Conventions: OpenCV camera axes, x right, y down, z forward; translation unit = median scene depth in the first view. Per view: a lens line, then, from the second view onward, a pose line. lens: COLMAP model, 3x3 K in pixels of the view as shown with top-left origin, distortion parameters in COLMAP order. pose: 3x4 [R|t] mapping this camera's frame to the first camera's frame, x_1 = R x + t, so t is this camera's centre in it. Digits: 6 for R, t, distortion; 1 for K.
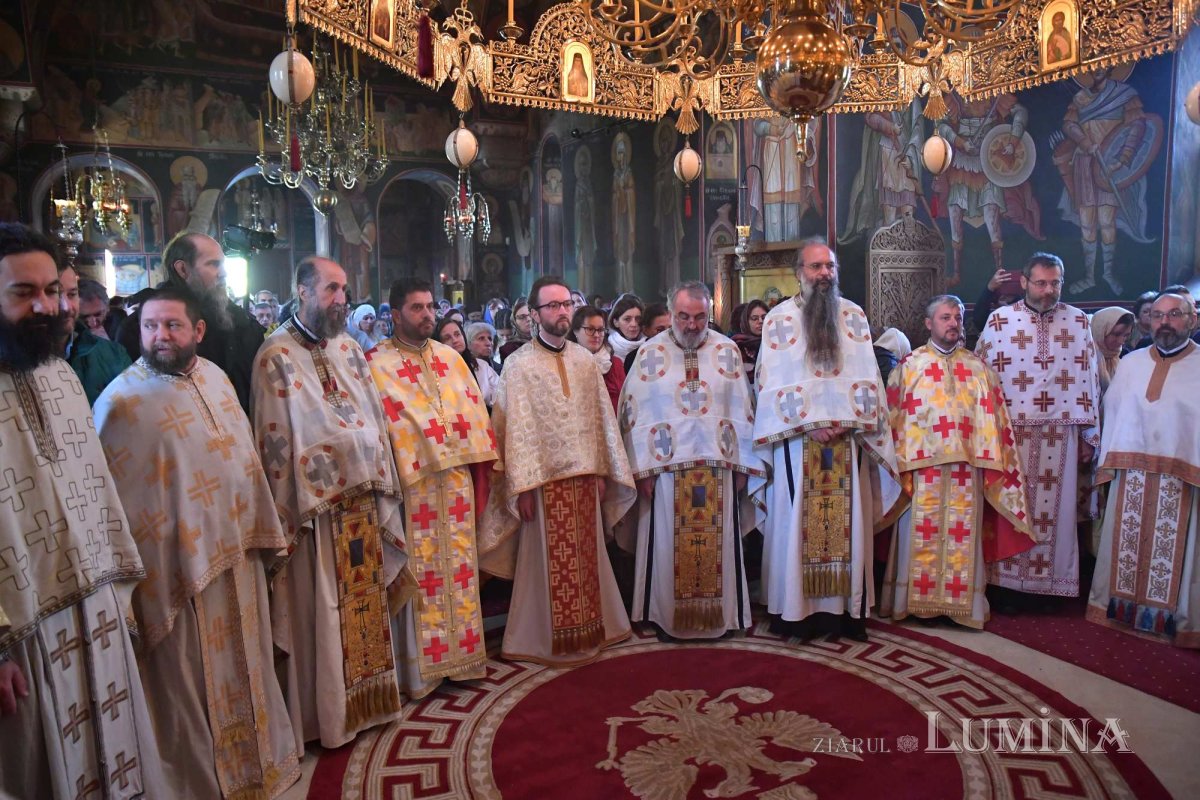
lens RADIAL K [[832.0, 0, 598.4], [0, 832.0, 396.9], [0, 0, 1]] dist [-0.134560, 0.099633]
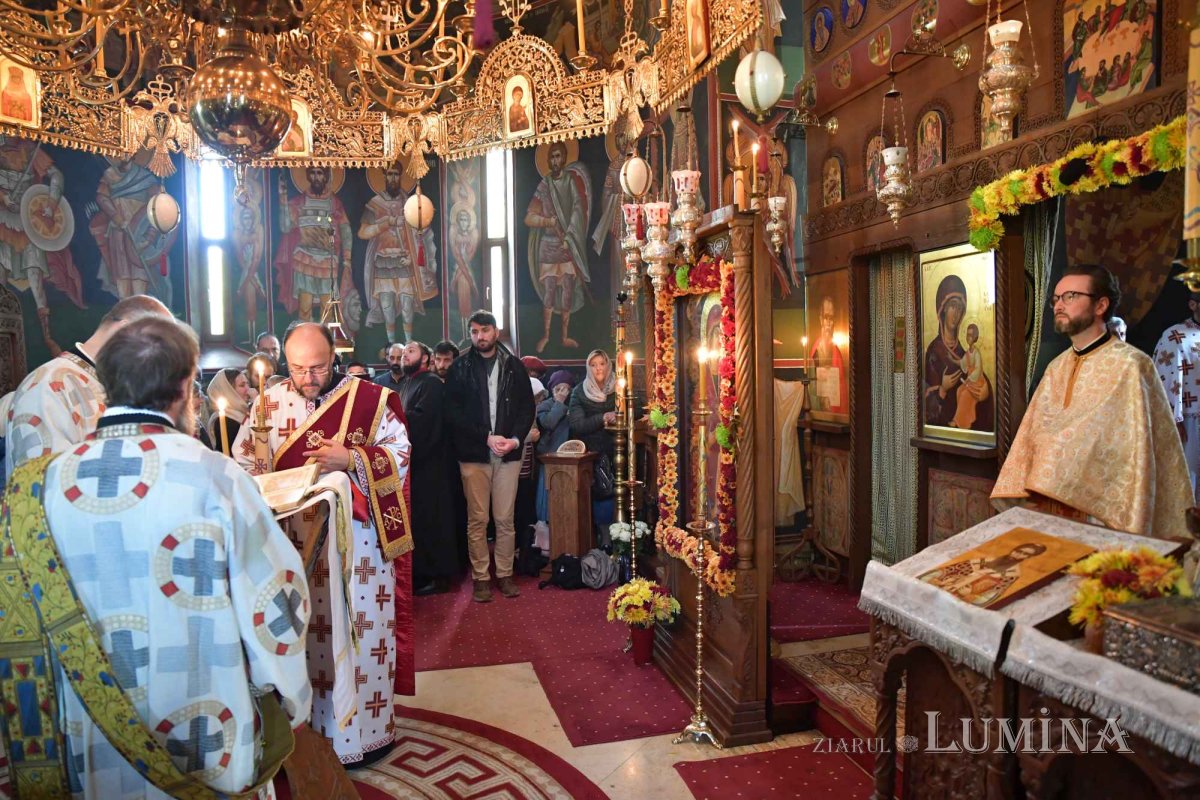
lens RADIAL K [[816.1, 0, 599.8], [0, 816.1, 397.3], [0, 0, 1]] dist [-0.135335, 0.092976]
pose [[0.264534, -0.034311, 0.963766, -0.359575], [0.129770, 0.991544, -0.000320, -0.009002], [-0.955605, 0.125152, 0.266749, 0.266282]]
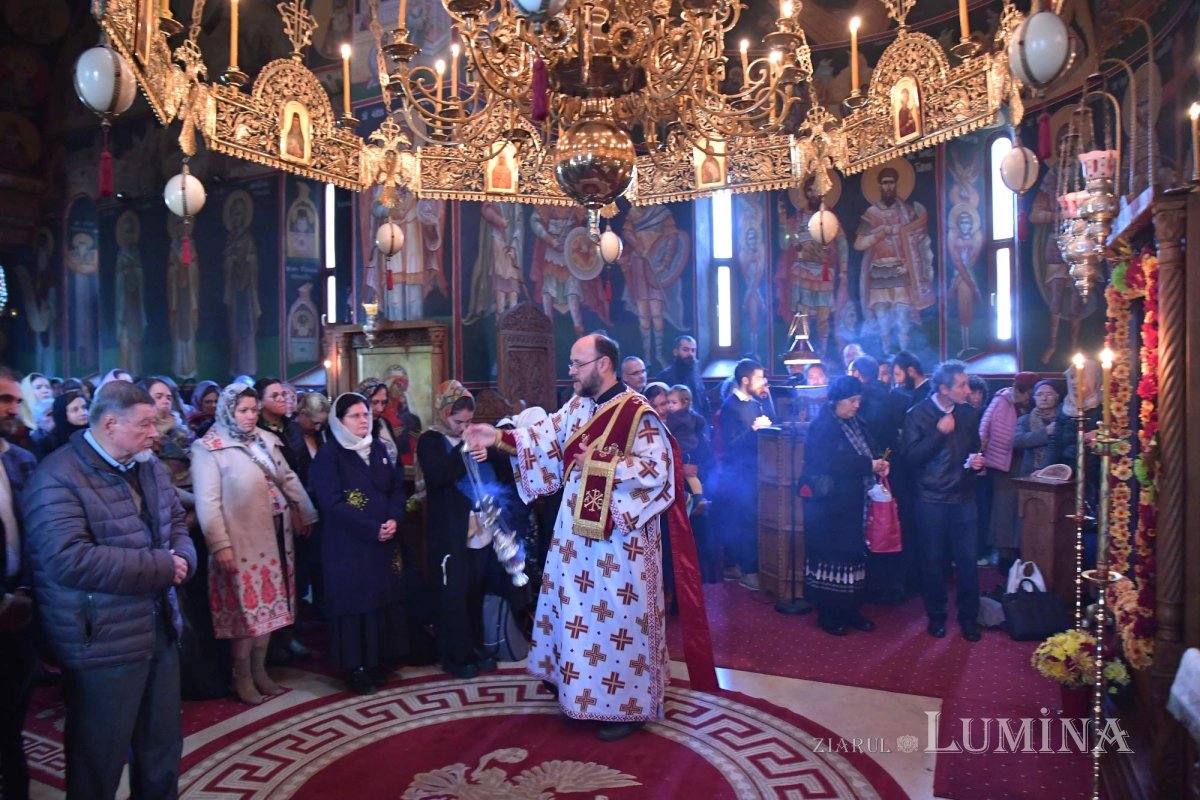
lens RADIAL K [[819.1, 0, 593.6], [0, 819.1, 396.6], [0, 0, 1]] dist [-0.137832, 0.099381]
pose [[0.822139, -0.008424, 0.569224, -0.265768], [0.067667, 0.994248, -0.083019, 0.010085], [-0.565250, 0.106770, 0.817981, 0.073546]]
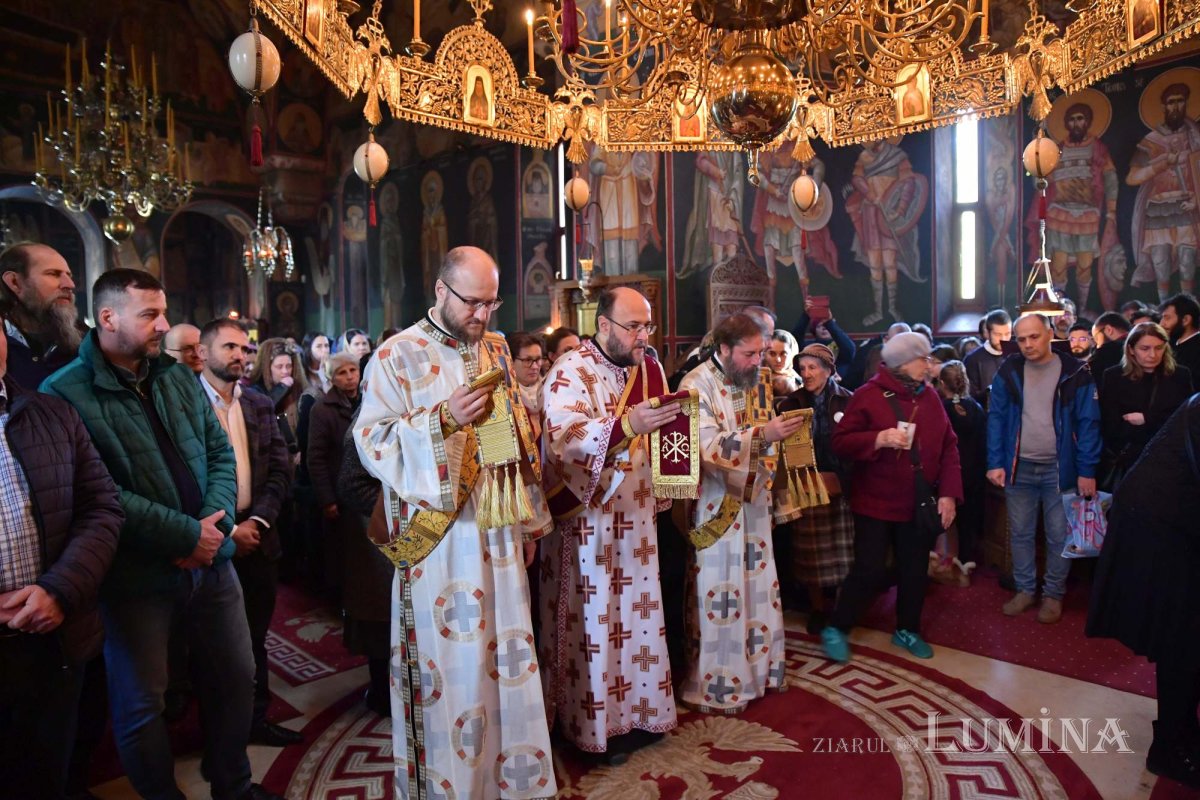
lens RADIAL K [[816.1, 0, 599.8], [0, 816.1, 397.3], [0, 0, 1]] dist [-0.135335, 0.092976]
pose [[0.957671, -0.021292, 0.287075, -0.168757], [0.036133, 0.998265, -0.046499, 0.020654], [-0.285587, 0.054904, 0.956779, 0.043119]]
